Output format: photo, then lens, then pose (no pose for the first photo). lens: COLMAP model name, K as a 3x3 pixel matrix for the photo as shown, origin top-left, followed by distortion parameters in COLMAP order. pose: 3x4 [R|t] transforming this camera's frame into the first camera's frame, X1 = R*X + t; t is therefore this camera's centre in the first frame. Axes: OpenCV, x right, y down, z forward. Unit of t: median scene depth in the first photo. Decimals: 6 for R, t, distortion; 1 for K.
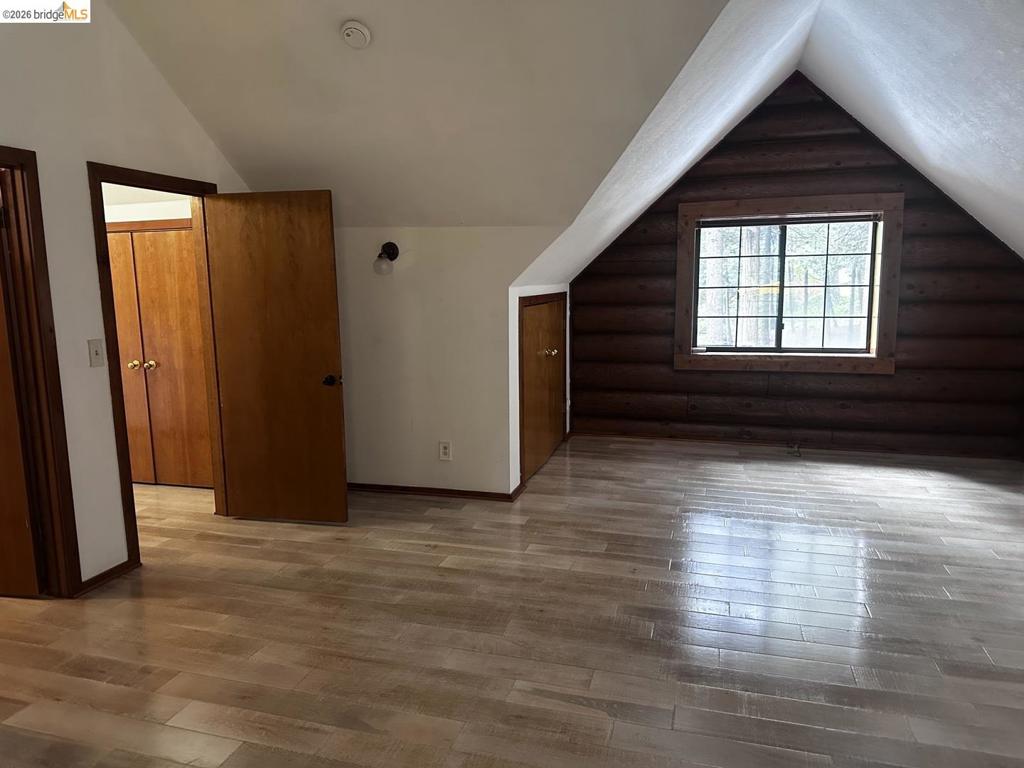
lens RADIAL K [[729.7, 0, 512.0], [0, 729.7, 384.0], [0, 0, 1]] dist [0.051254, -0.001297]
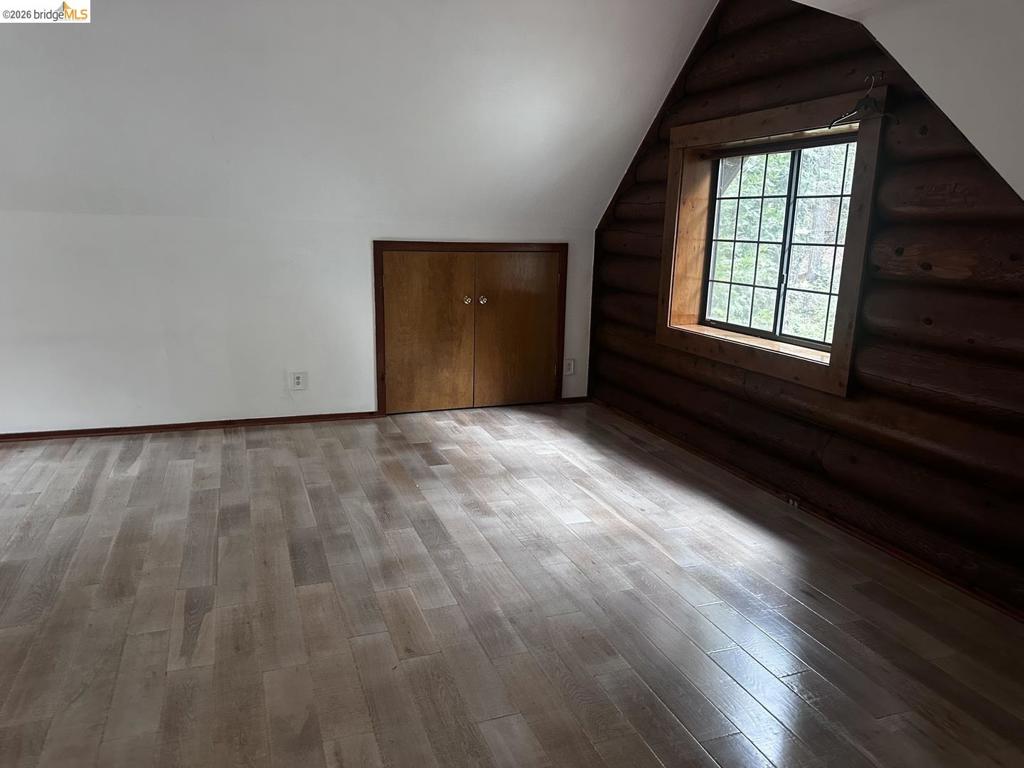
lens RADIAL K [[725.2, 0, 512.0], [0, 725.2, 384.0], [0, 0, 1]] dist [-0.009127, -0.004986]
pose [[-0.609657, -0.175057, 0.773094, -0.448761], [0.101001, 0.950203, 0.294809, -0.072097], [-0.786204, 0.257816, -0.561617, 0.565821]]
